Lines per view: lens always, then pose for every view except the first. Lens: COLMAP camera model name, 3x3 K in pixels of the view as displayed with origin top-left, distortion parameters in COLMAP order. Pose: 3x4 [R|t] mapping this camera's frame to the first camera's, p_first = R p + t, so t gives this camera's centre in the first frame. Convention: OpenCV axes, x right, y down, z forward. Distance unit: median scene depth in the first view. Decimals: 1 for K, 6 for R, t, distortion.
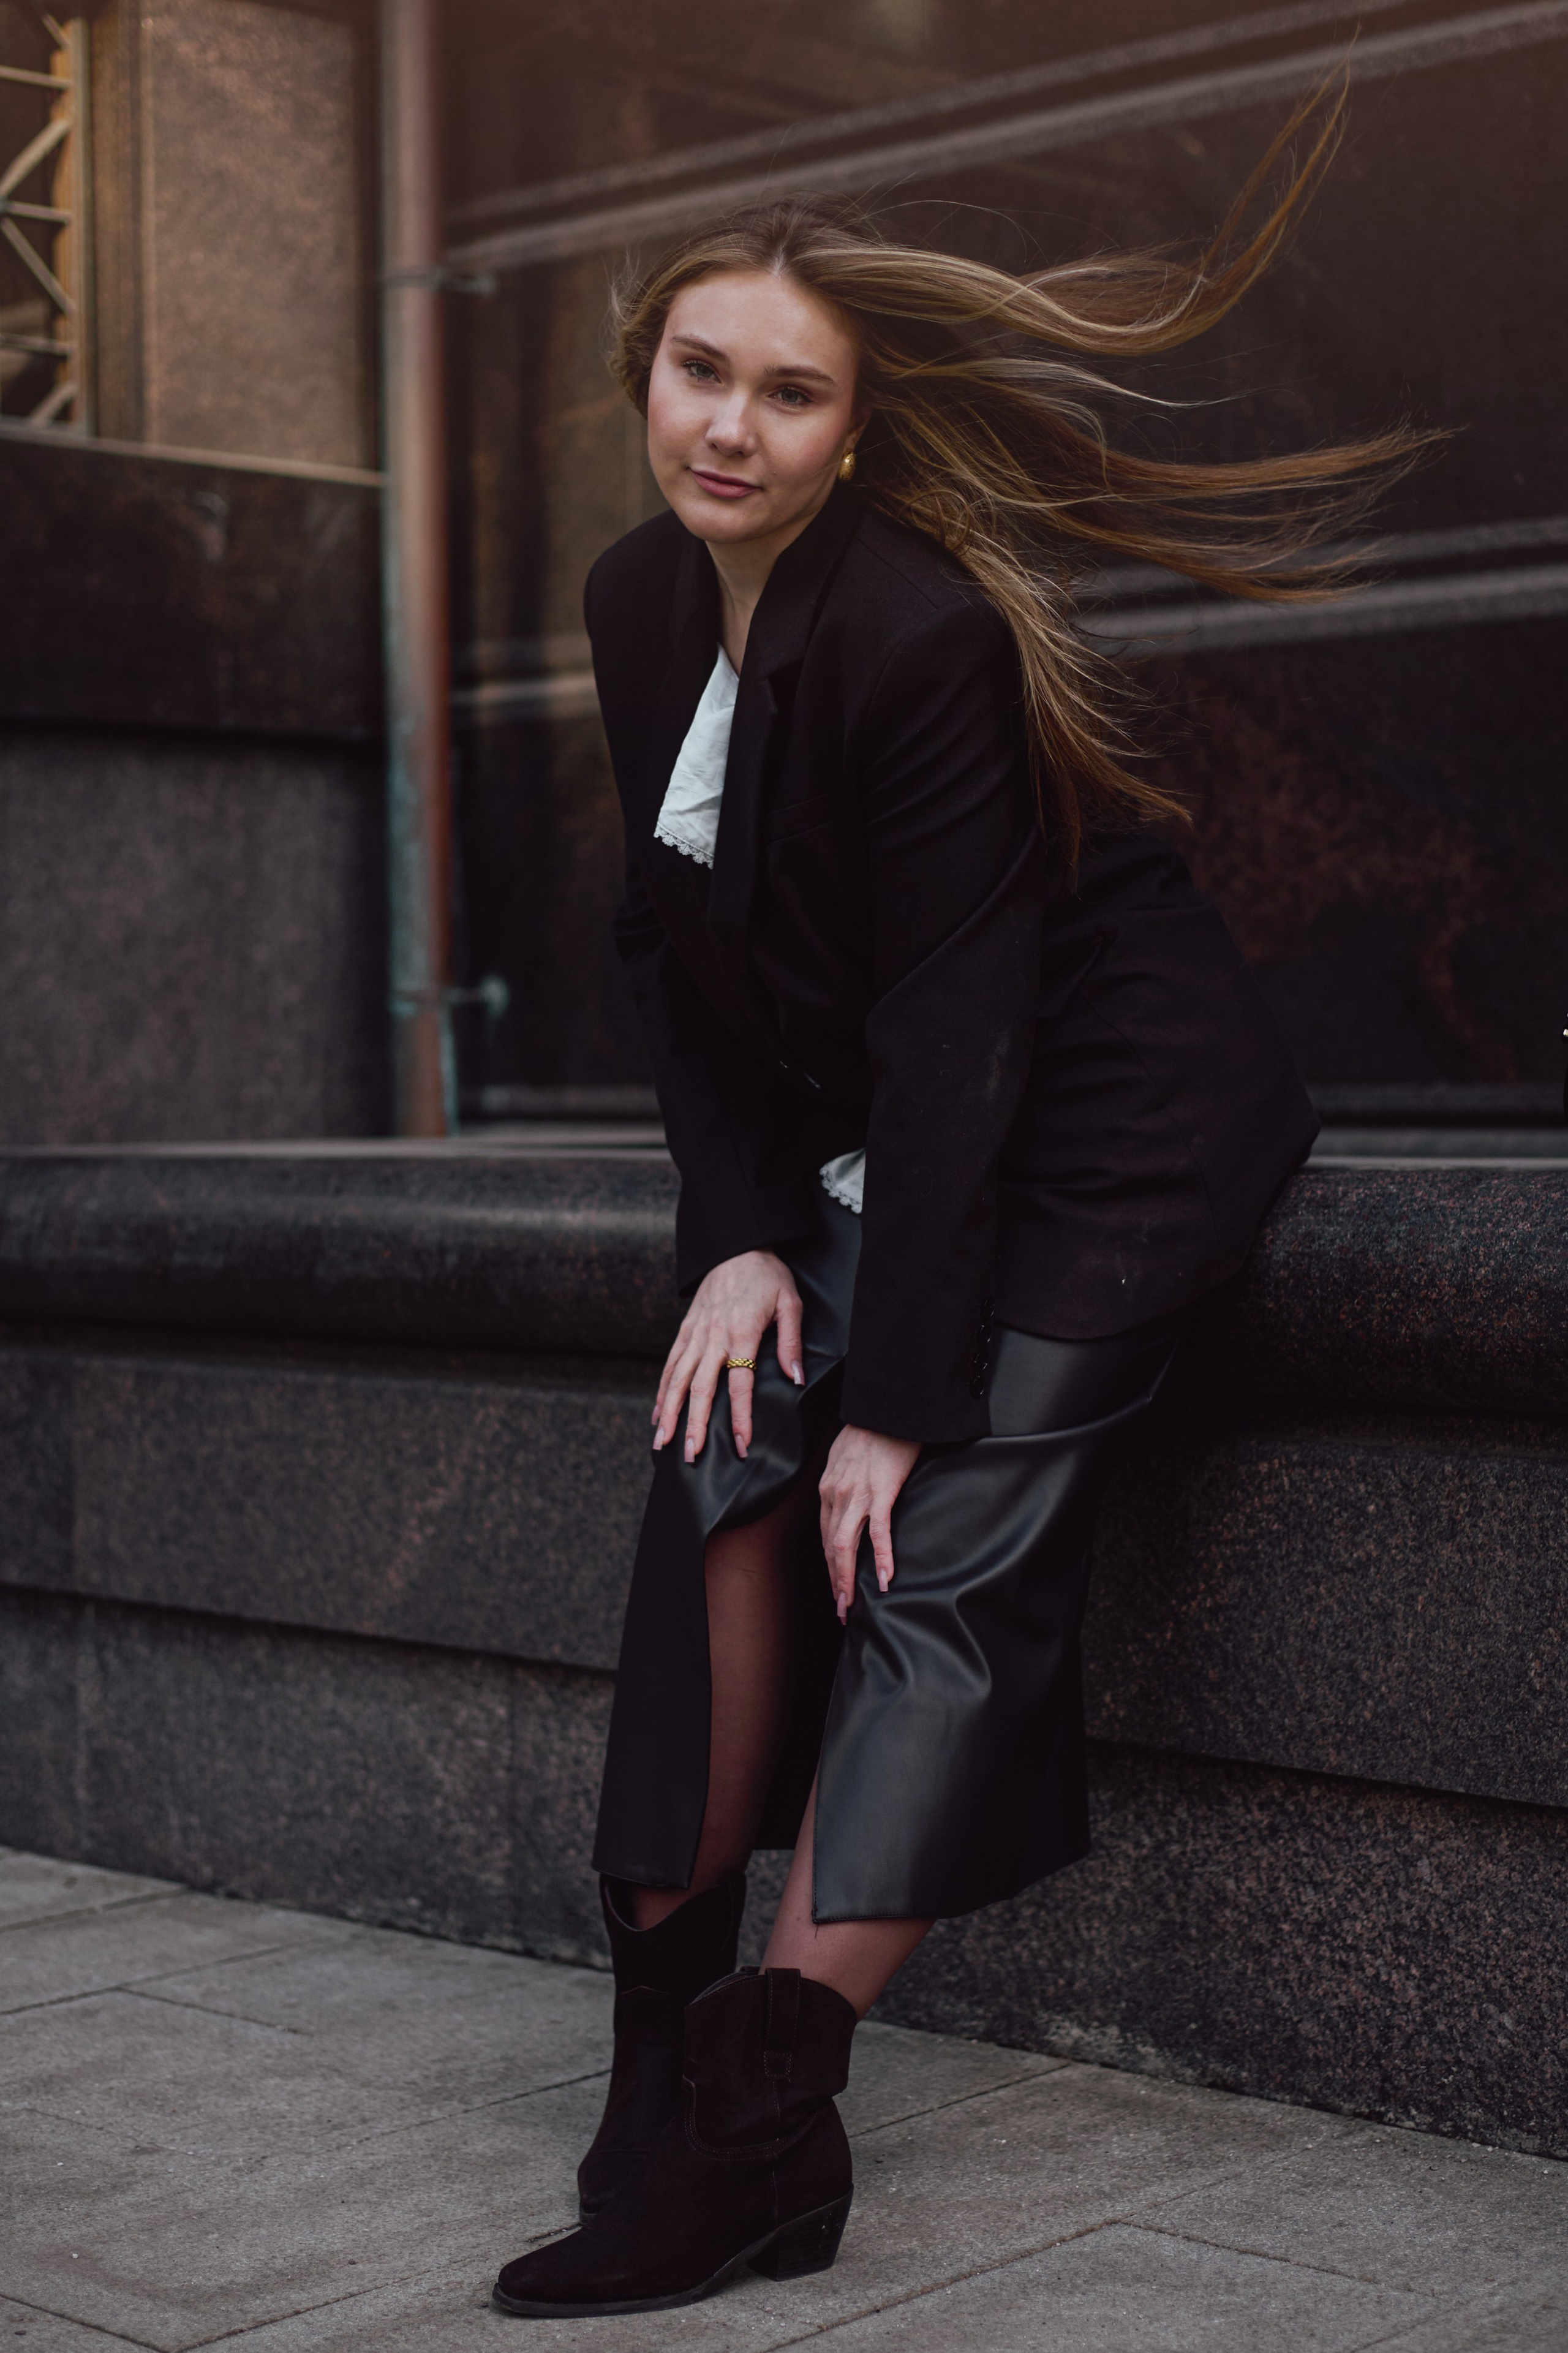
lens RADIAL K [[4319.2, 0, 781.3], [0, 4319.2, 1171.9], [0, 0, 1]] dist [-0.041368, 0.000000]
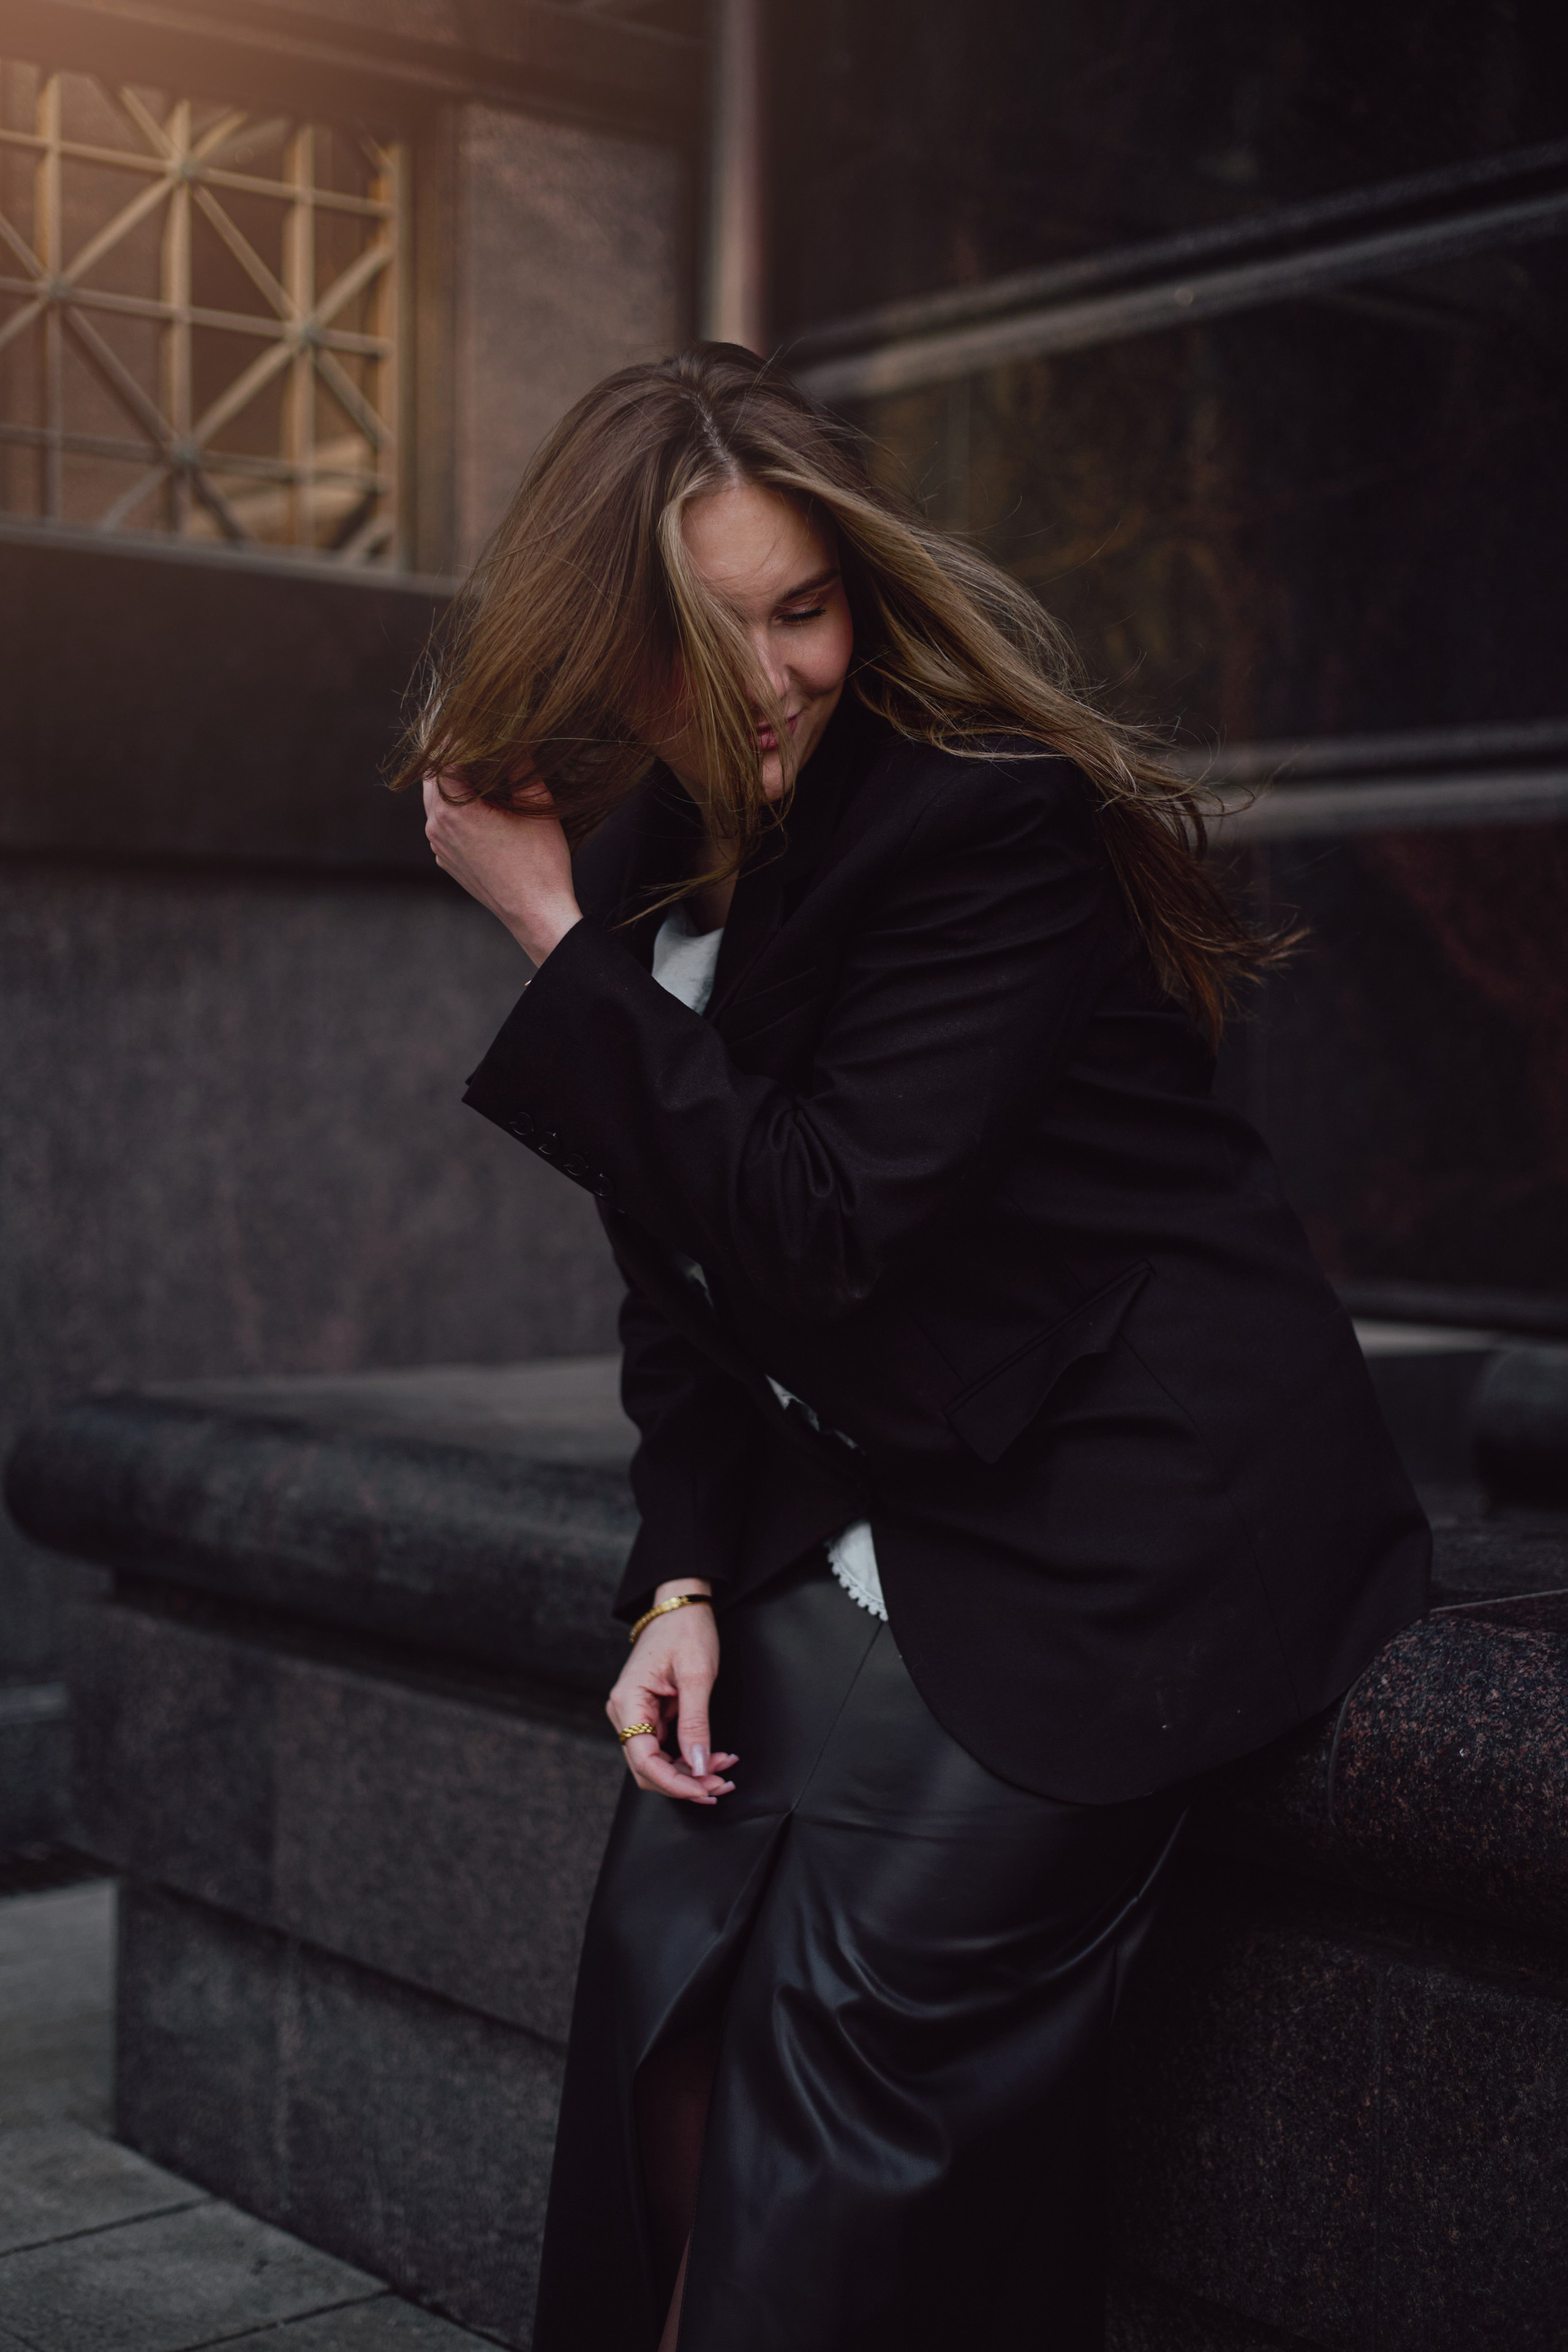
lens RADIAL K [[3232.3, 0, 791.5], [0, 3232.3, 1182.7], [0, 0, 1]] dist [0.015466, 0.000000]
pose [[0.995922, 0.022471, -0.087374, -0.006170], [-0.020051, 0.999393, 0.028484, -0.074087], [0.087961, -0.026616, 0.995768, 0.367318]]
